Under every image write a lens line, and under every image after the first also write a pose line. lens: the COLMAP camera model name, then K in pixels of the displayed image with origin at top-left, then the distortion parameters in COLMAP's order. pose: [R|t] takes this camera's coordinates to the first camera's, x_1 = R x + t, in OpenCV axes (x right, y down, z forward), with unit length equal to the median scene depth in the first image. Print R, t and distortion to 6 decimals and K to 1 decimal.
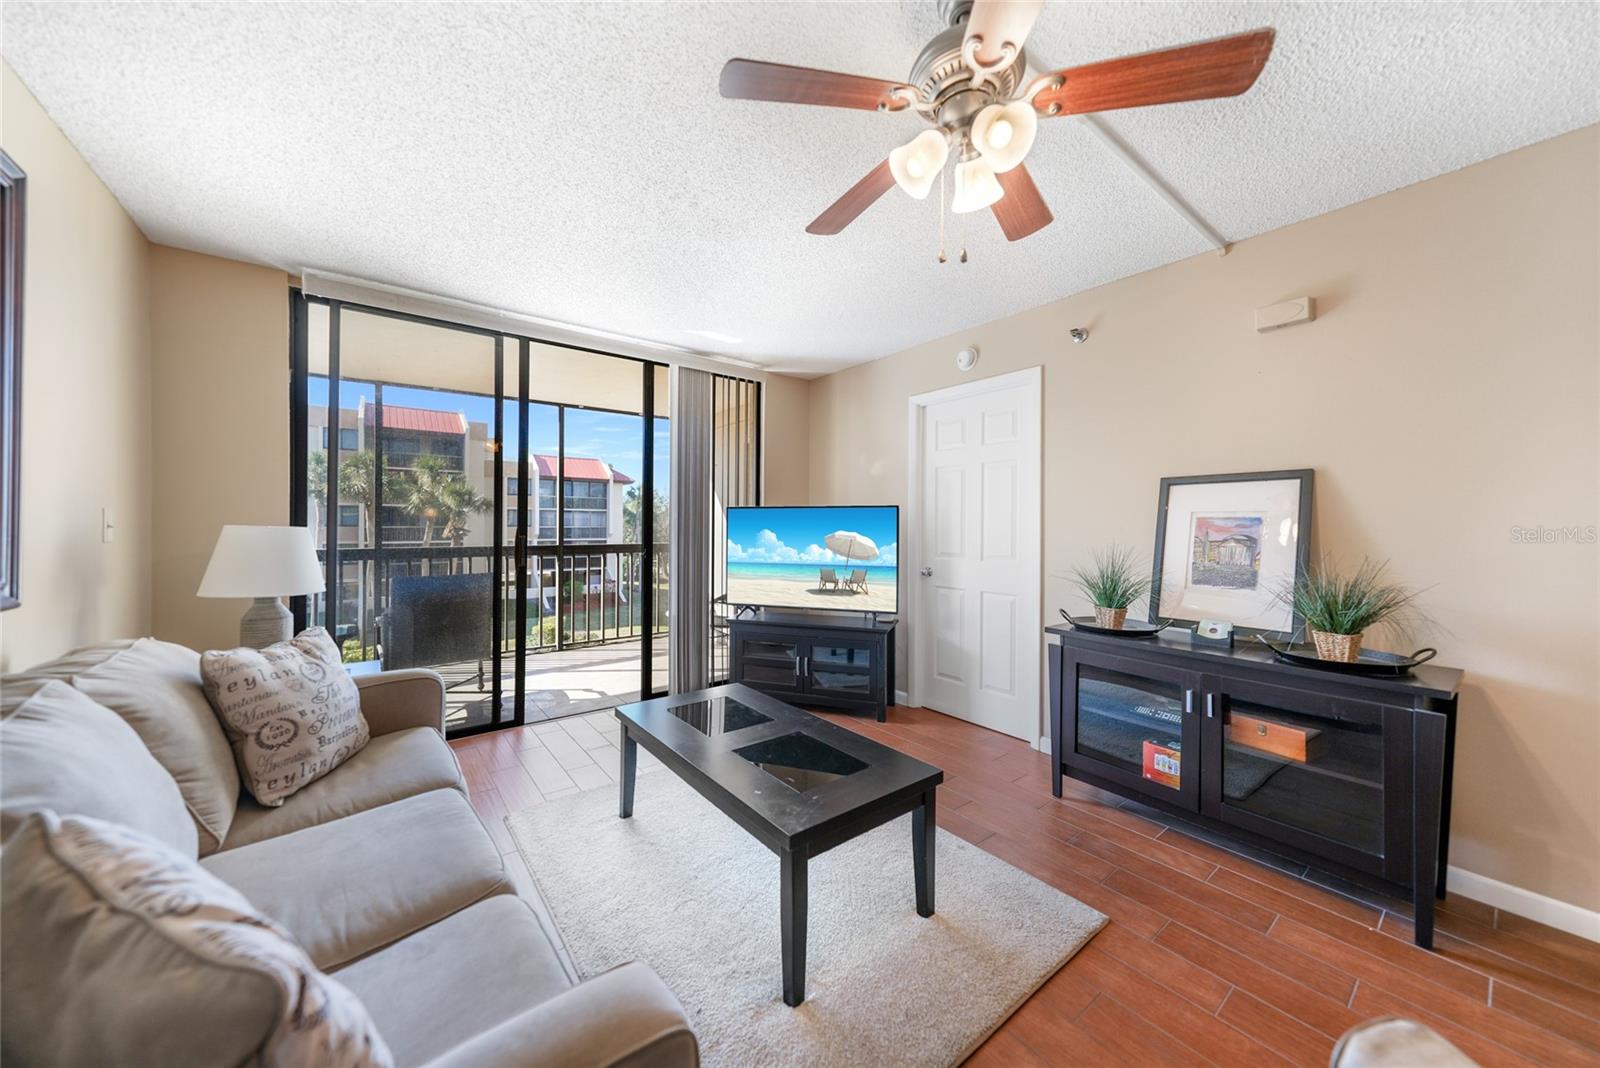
lens RADIAL K [[556.2, 0, 803.1], [0, 556.2, 534.9], [0, 0, 1]] dist [0.000216, 0.002882]
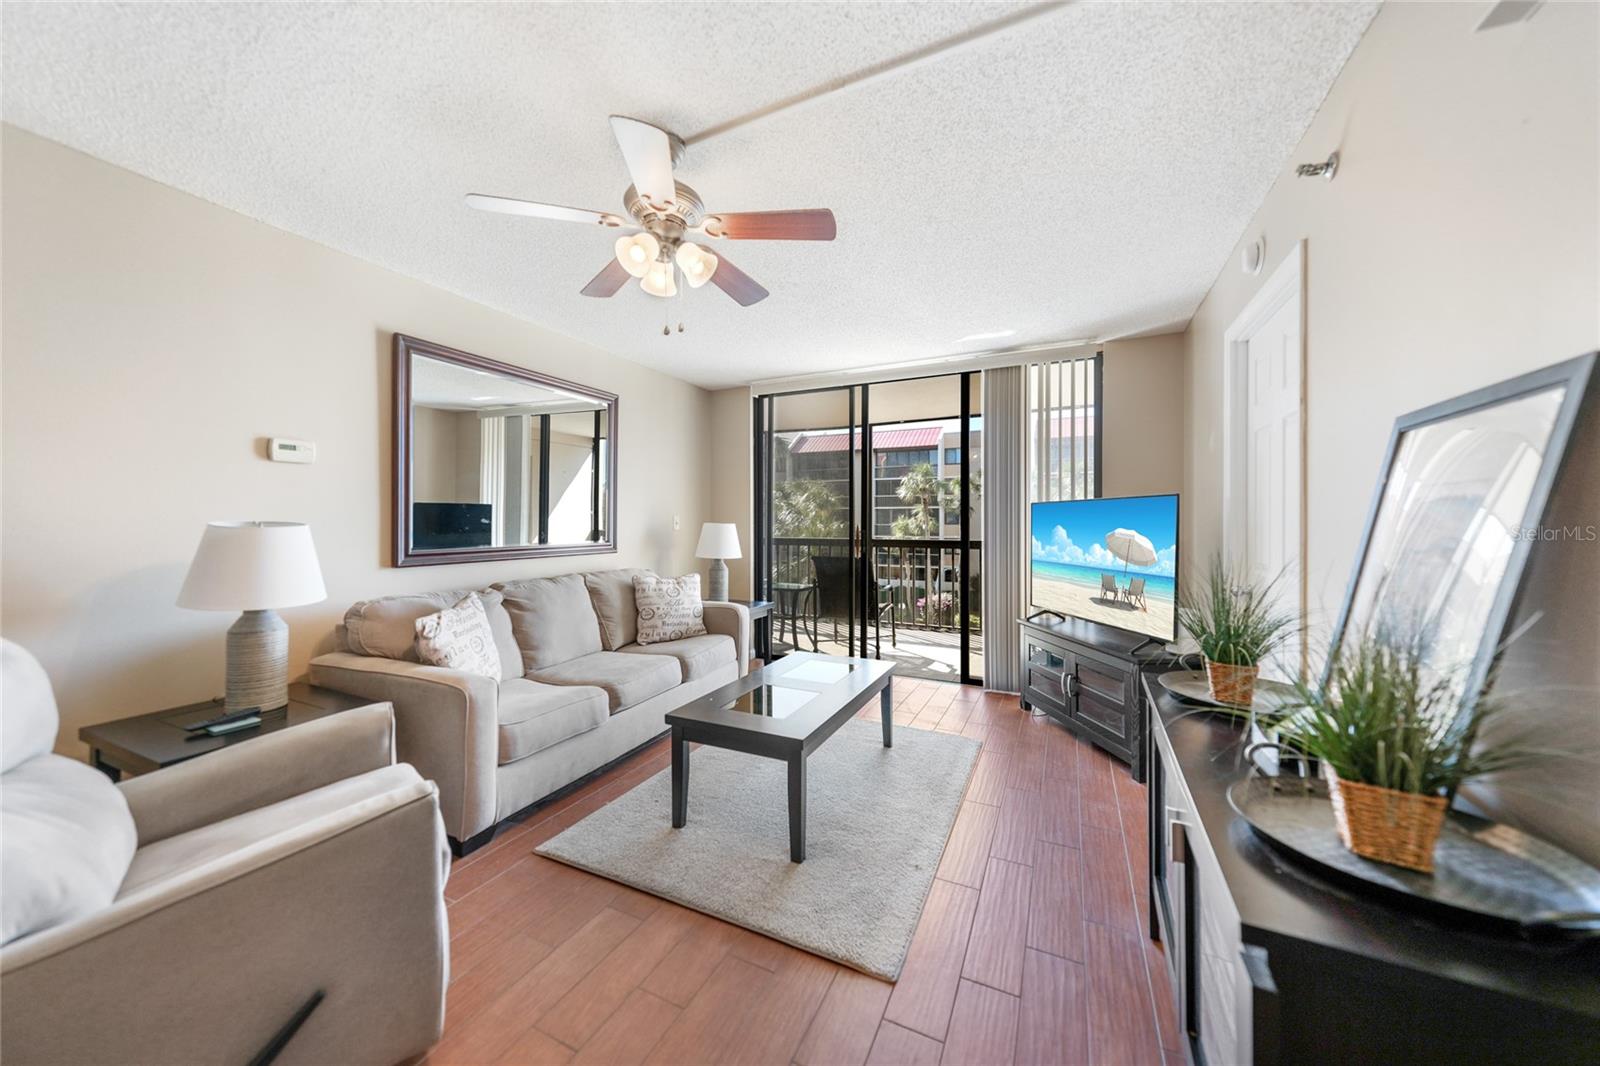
lens RADIAL K [[555.8, 0, 794.4], [0, 555.8, 522.3], [0, 0, 1]] dist [0.004974, 0.000094]
pose [[0.443202, -0.000267, -0.896422, 0.576207], [-0.011810, 0.999911, -0.006136, -0.004814], [0.896344, 0.013306, 0.443160, 0.226125]]
